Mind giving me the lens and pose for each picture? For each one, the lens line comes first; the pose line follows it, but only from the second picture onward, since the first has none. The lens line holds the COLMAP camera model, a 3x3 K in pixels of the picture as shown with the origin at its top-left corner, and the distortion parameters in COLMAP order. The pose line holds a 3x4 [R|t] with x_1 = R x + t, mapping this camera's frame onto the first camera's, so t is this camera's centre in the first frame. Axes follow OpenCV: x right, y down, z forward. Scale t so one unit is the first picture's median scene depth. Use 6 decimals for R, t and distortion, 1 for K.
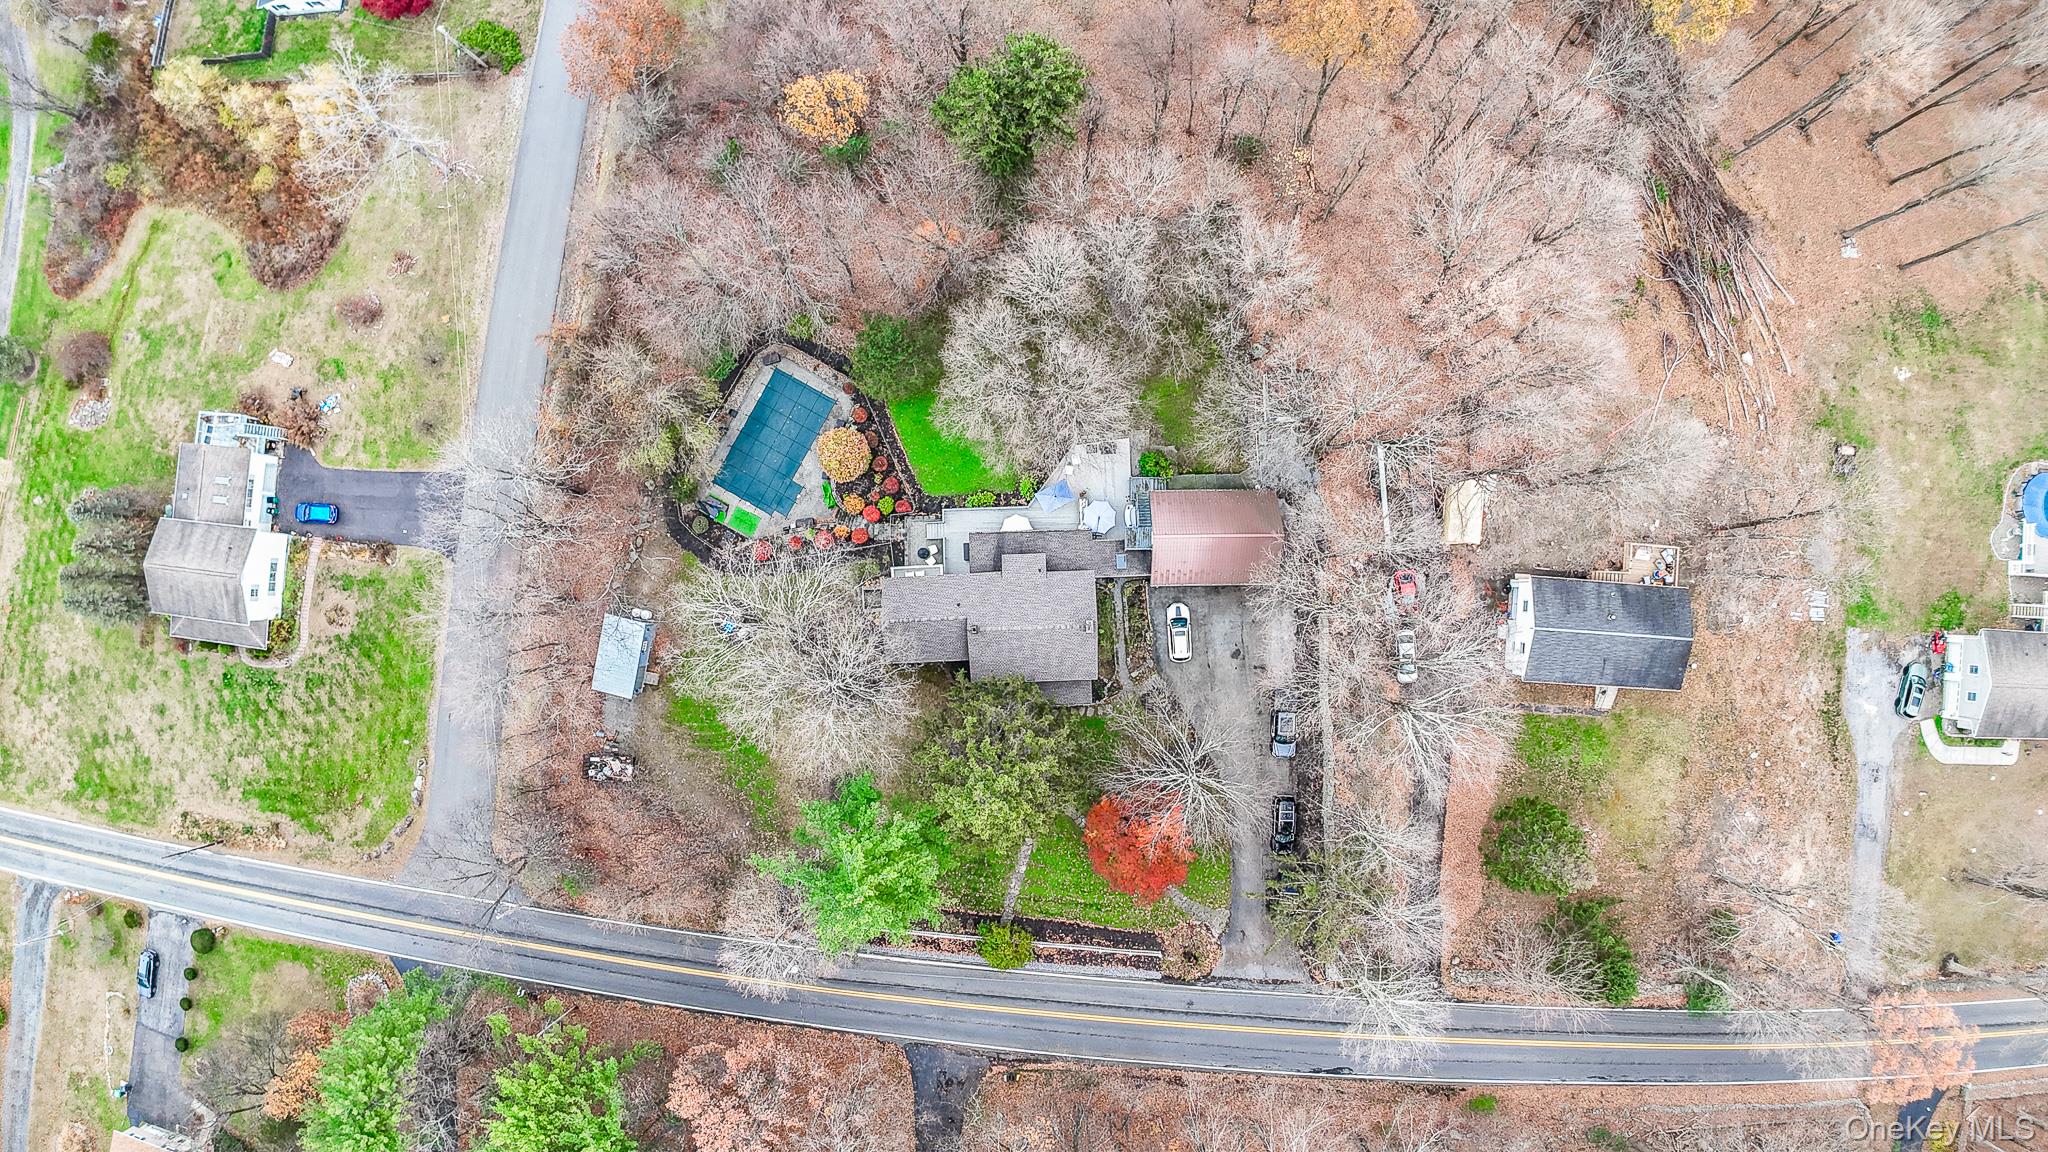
lens RADIAL K [[1257.3, 0, 1024.0], [0, 1257.3, 576.0], [0, 0, 1]] dist [-0.187437, -0.000663]
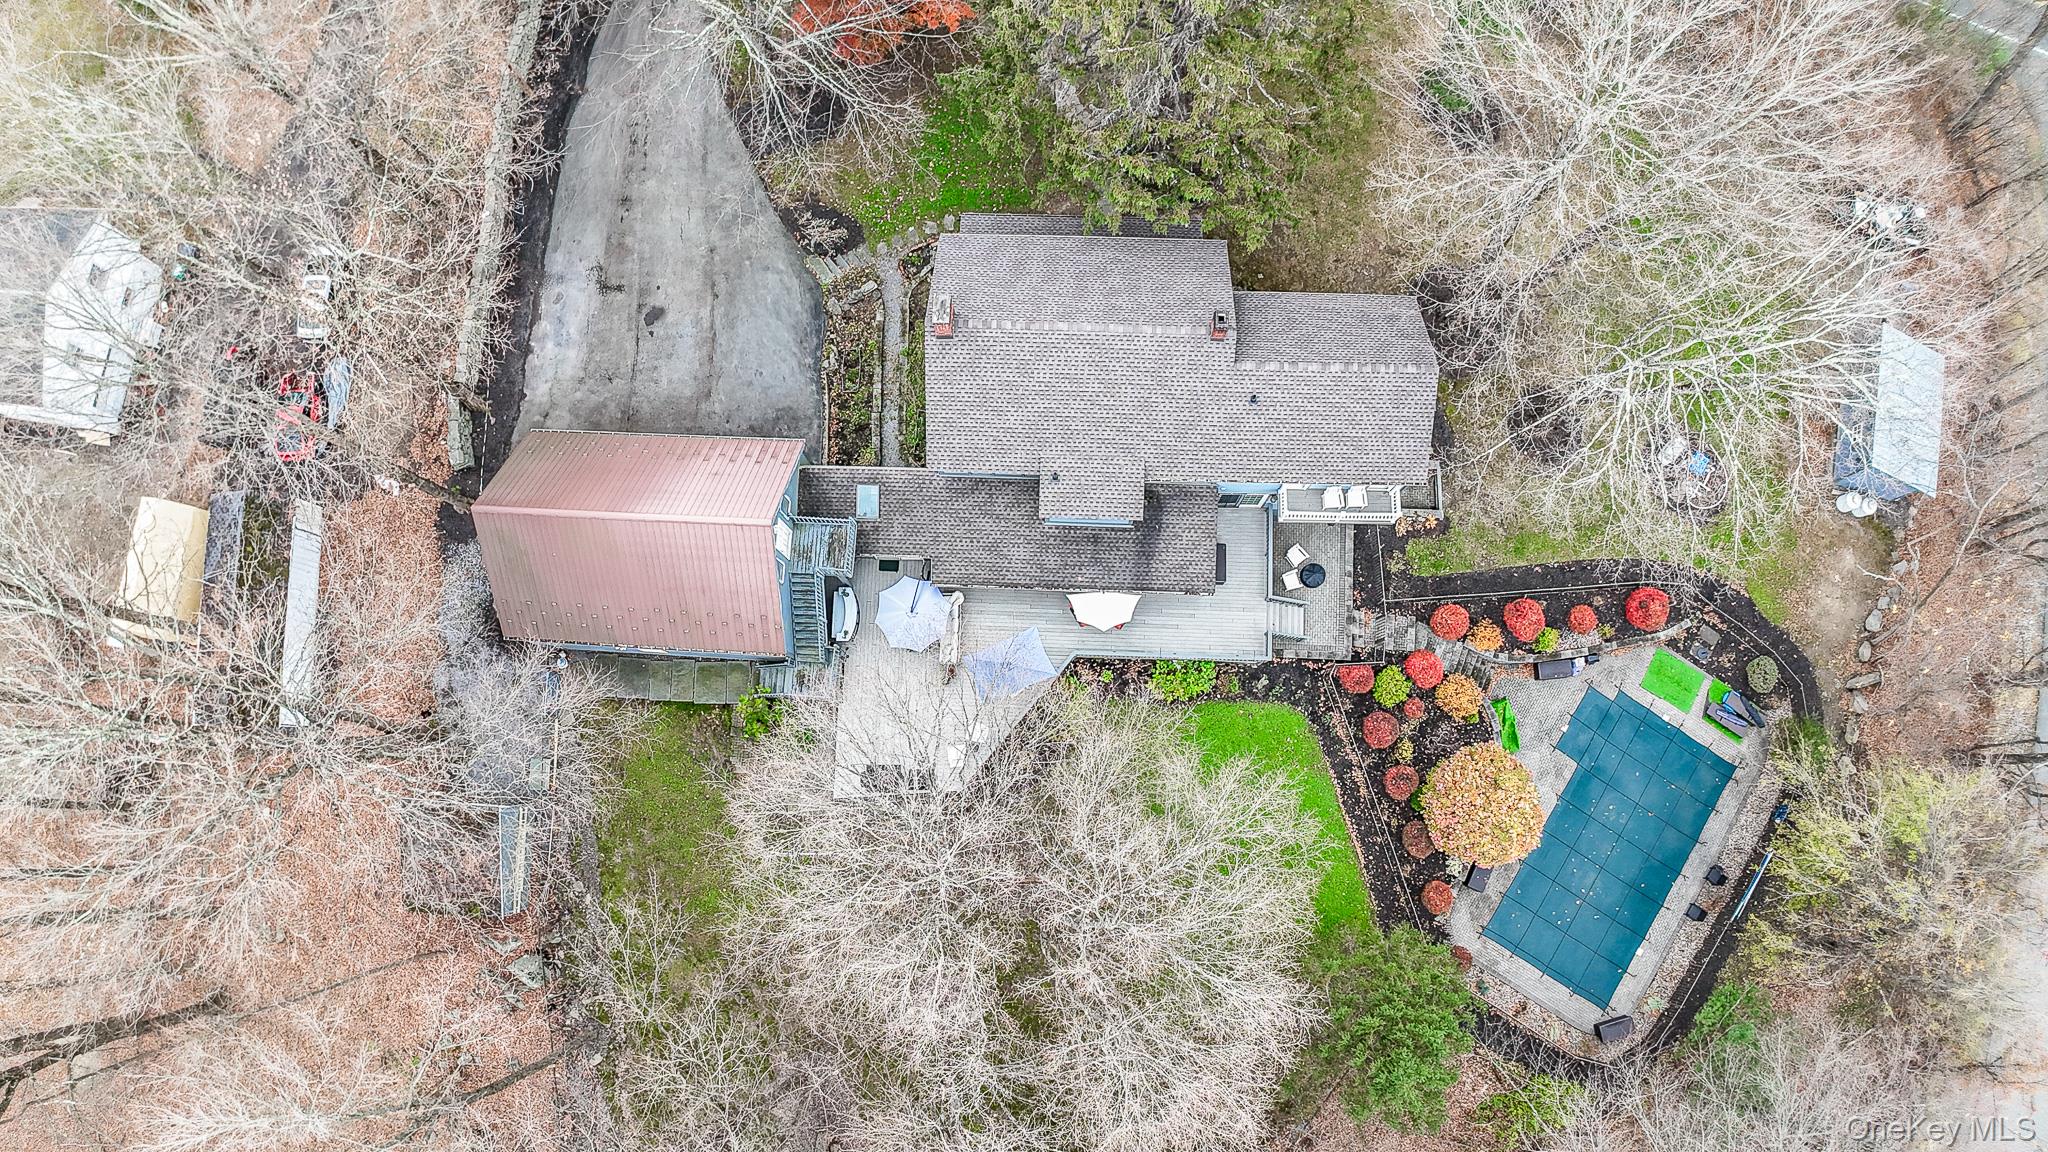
lens RADIAL K [[1257.3, 0, 1024.0], [0, 1257.3, 576.0], [0, 0, 1]] dist [-0.187437, -0.000663]
pose [[-0.996483, -0.057821, 0.060647, -0.003820], [0.068052, -0.980734, 0.183112, -0.106909], [0.048891, 0.186595, 0.981220, 0.553350]]
